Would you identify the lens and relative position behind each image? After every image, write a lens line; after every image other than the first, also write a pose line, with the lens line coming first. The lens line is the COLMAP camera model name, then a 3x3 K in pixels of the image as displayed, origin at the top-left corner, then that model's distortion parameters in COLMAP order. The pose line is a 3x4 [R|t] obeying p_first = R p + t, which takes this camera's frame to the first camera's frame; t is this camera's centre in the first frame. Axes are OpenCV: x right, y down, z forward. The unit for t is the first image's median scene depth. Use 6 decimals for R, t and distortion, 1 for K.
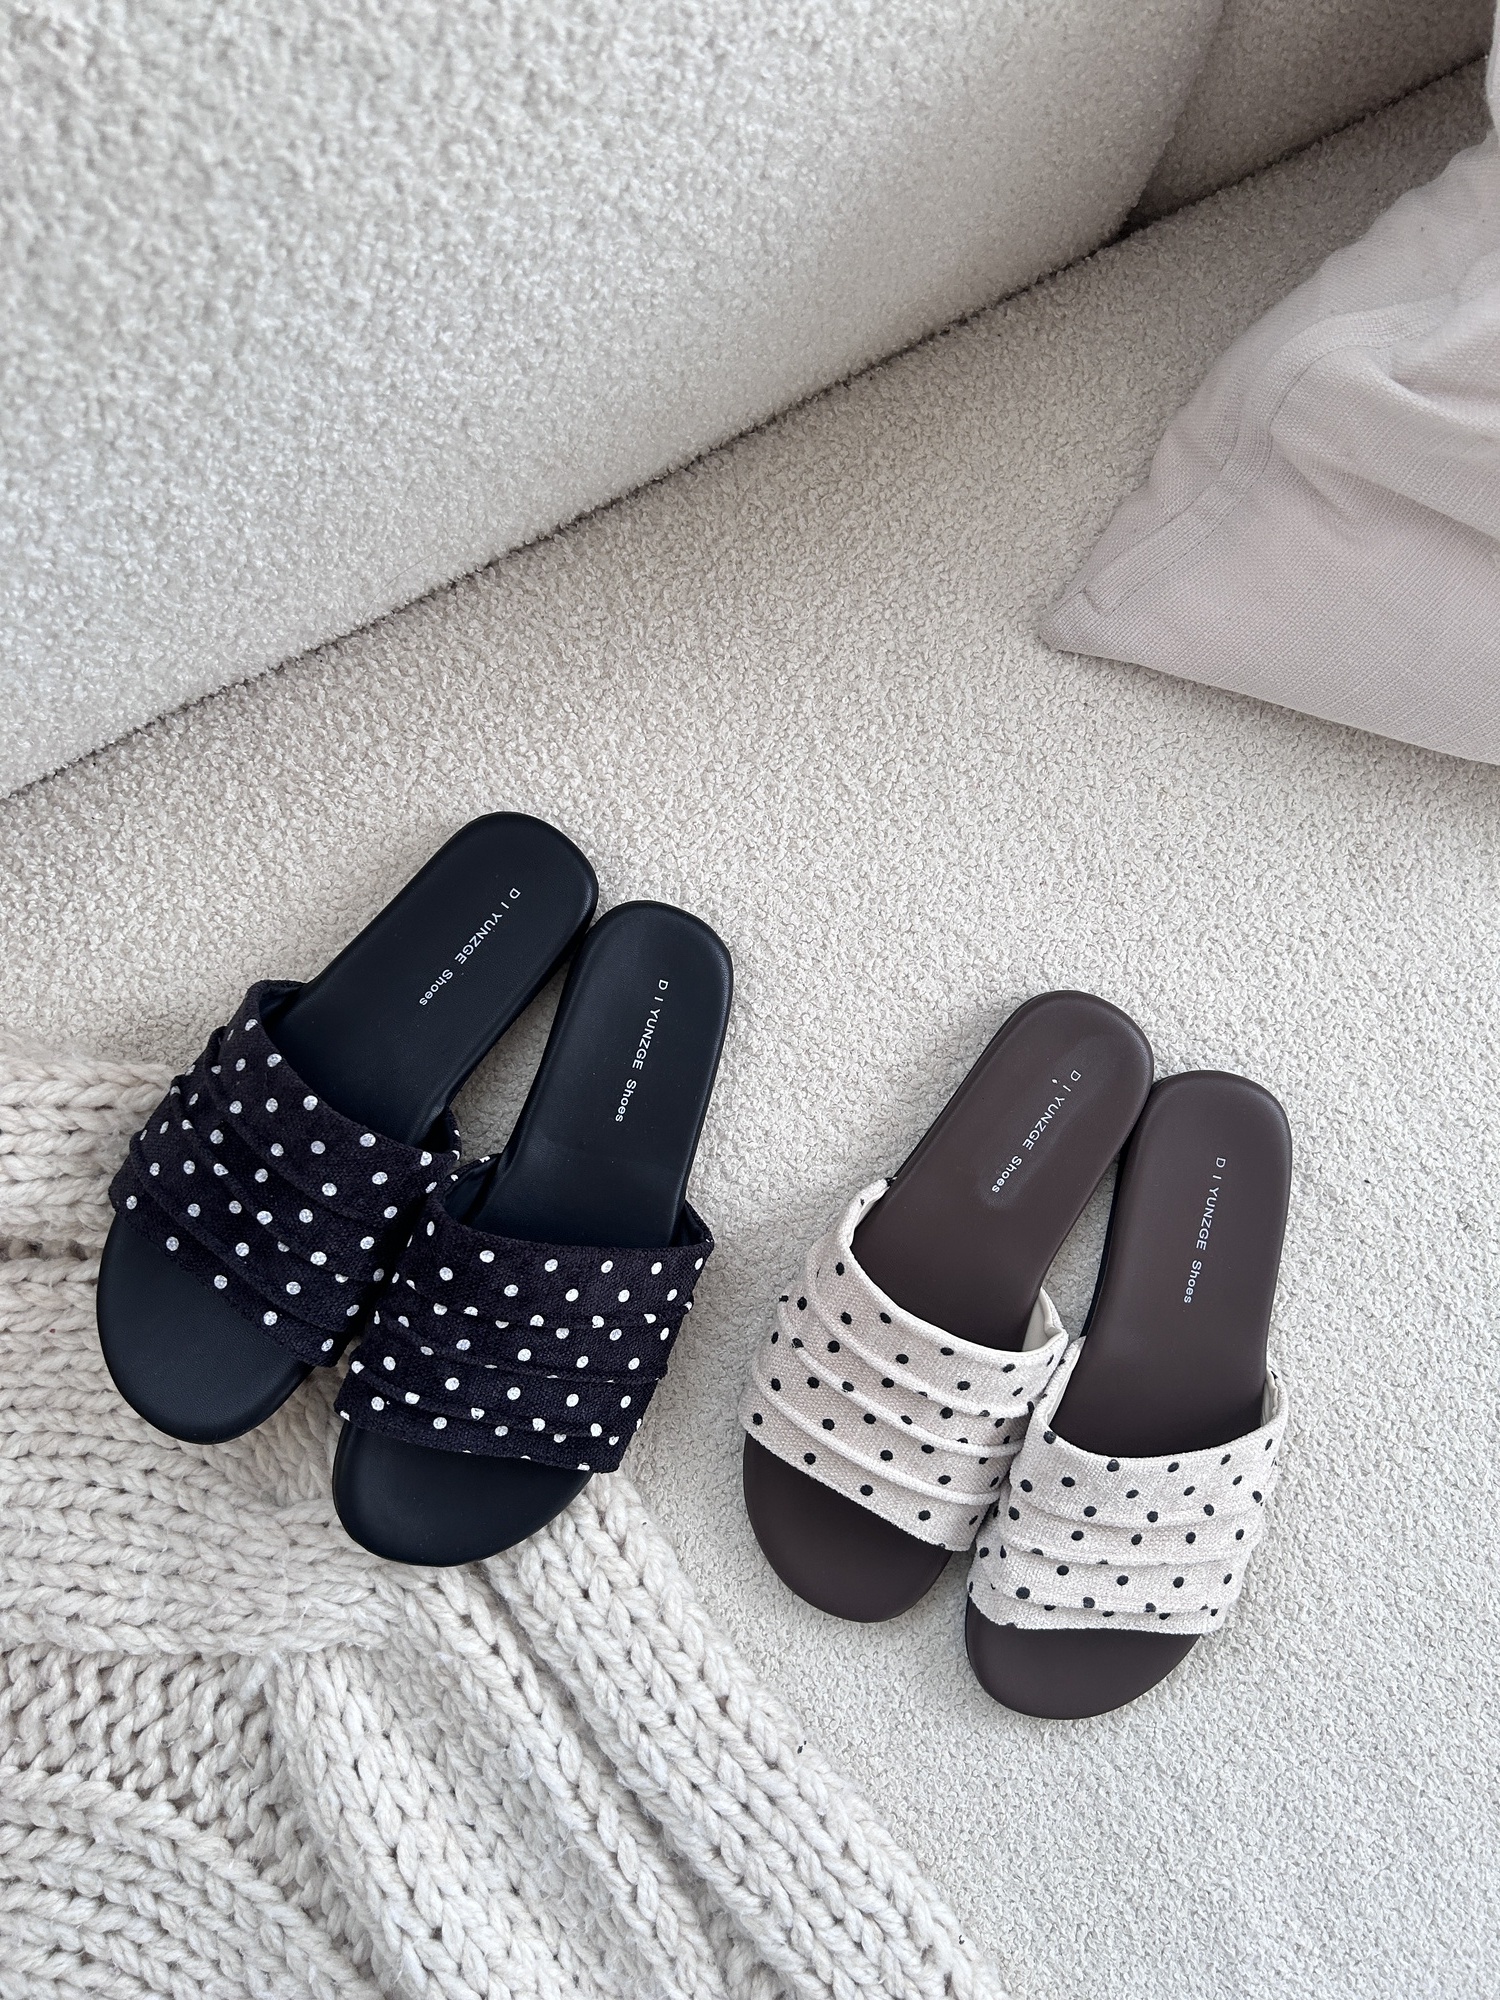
lens RADIAL K [[1553.6, 0, 762.2], [0, 1553.6, 1075.5], [0, 0, 1]] dist [0.031743, -0.086828]
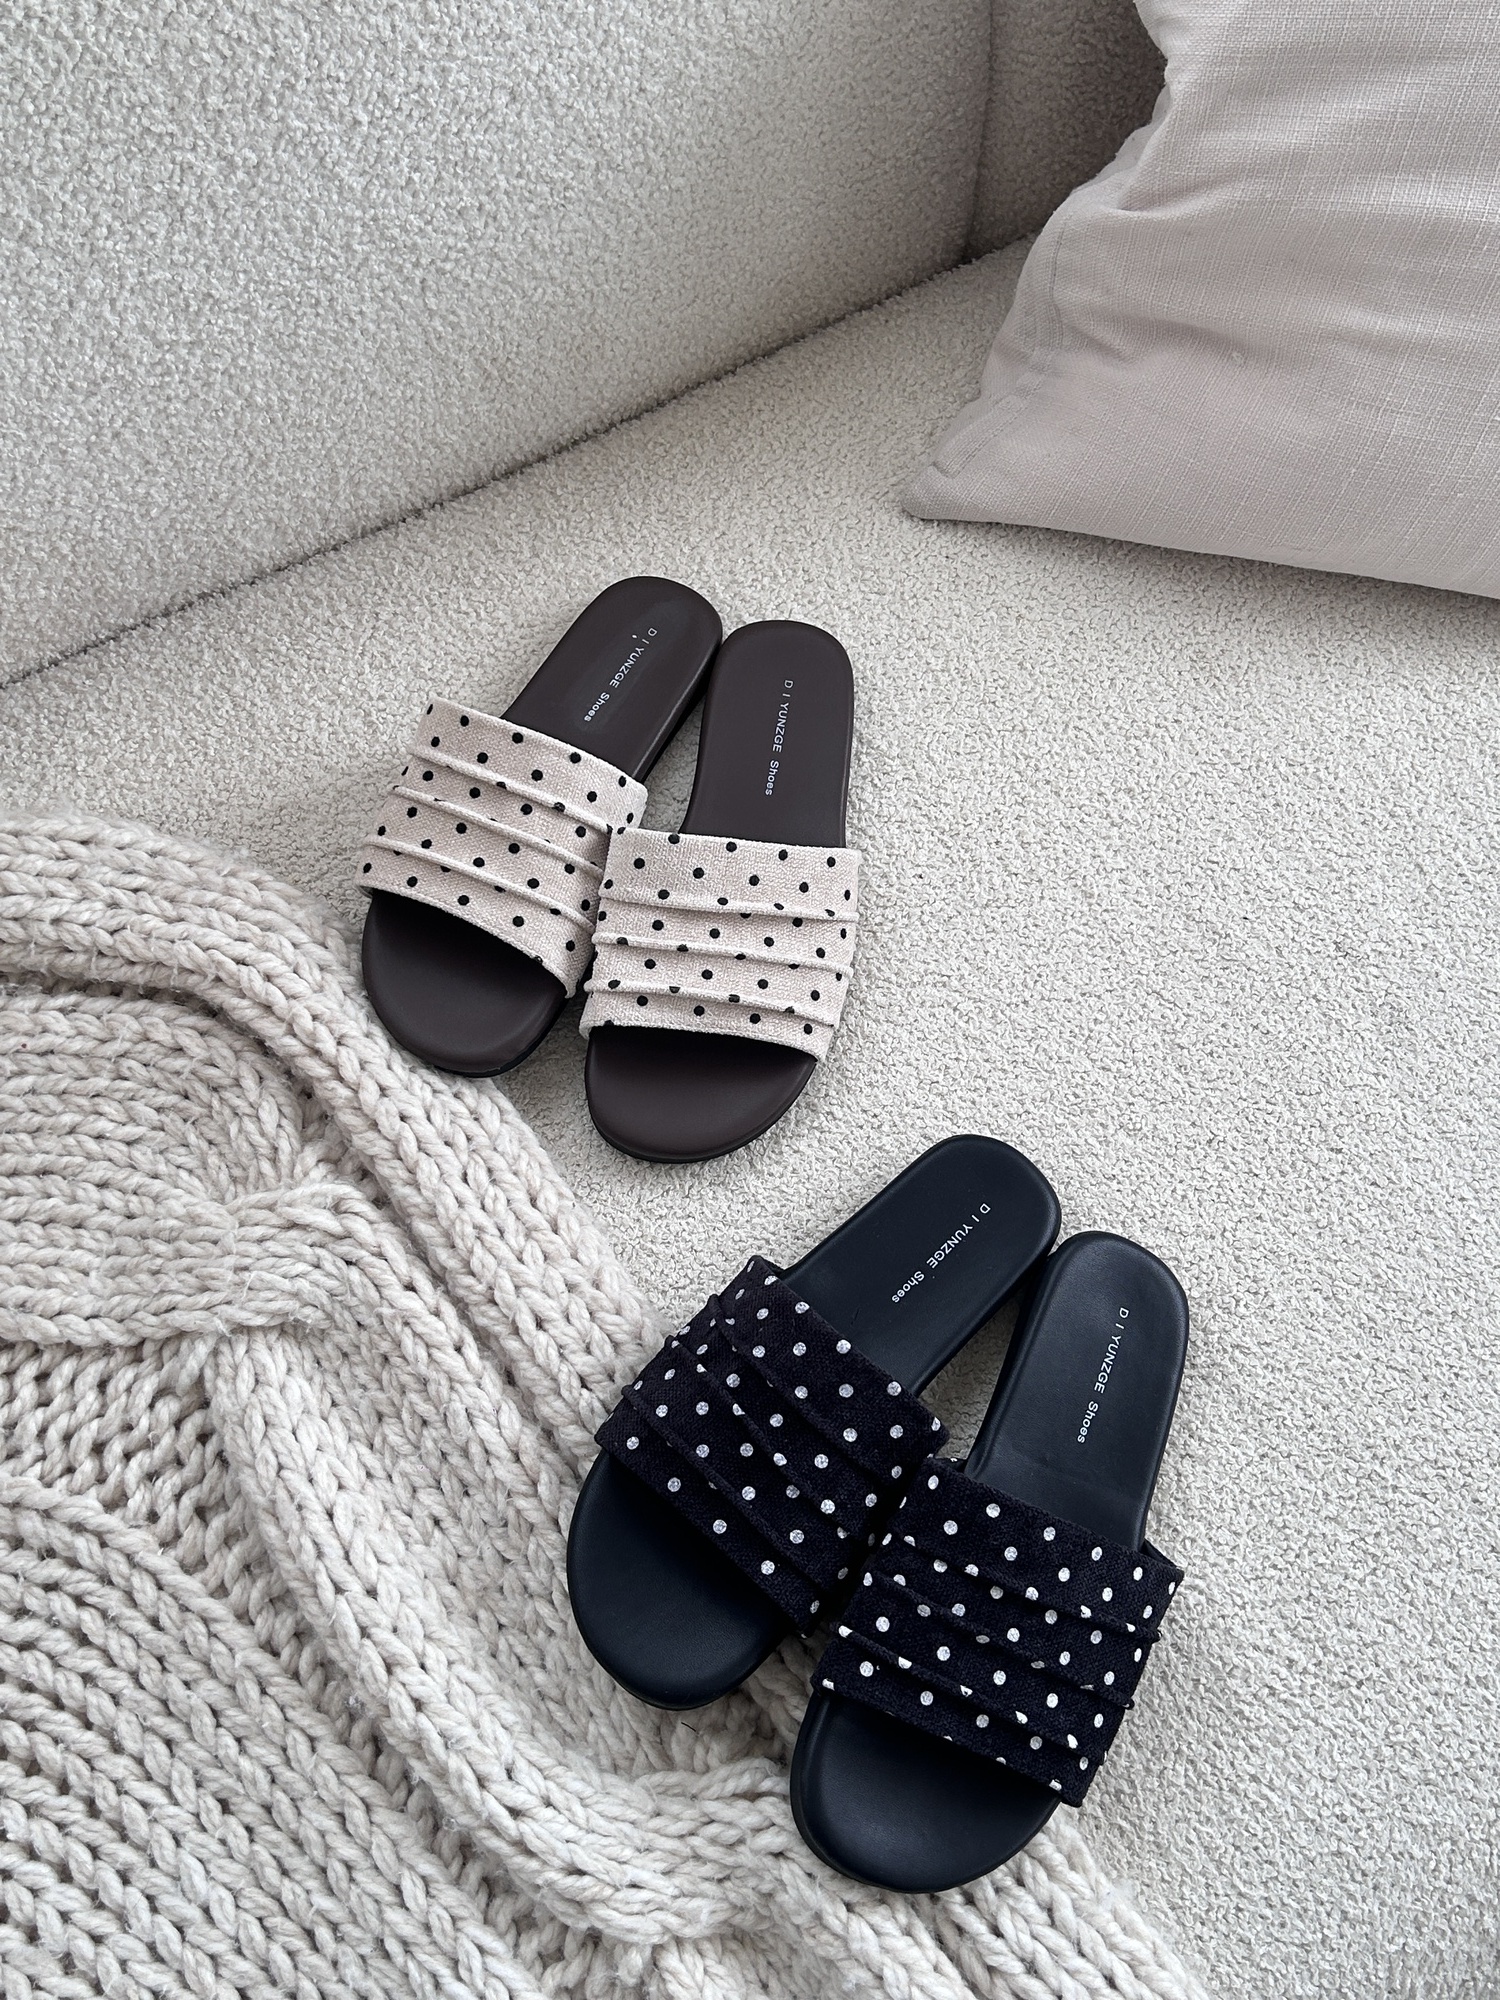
lens RADIAL K [[2016.9, 0, 757.0], [0, 2016.9, 1001.3], [0, 0, 1]] dist [0.088313, -0.308472]
pose [[0.998673, -0.049710, 0.013431, 0.030558], [0.051101, 0.924677, -0.377307, 0.674079], [0.006337, 0.377492, 0.925991, -0.296974]]
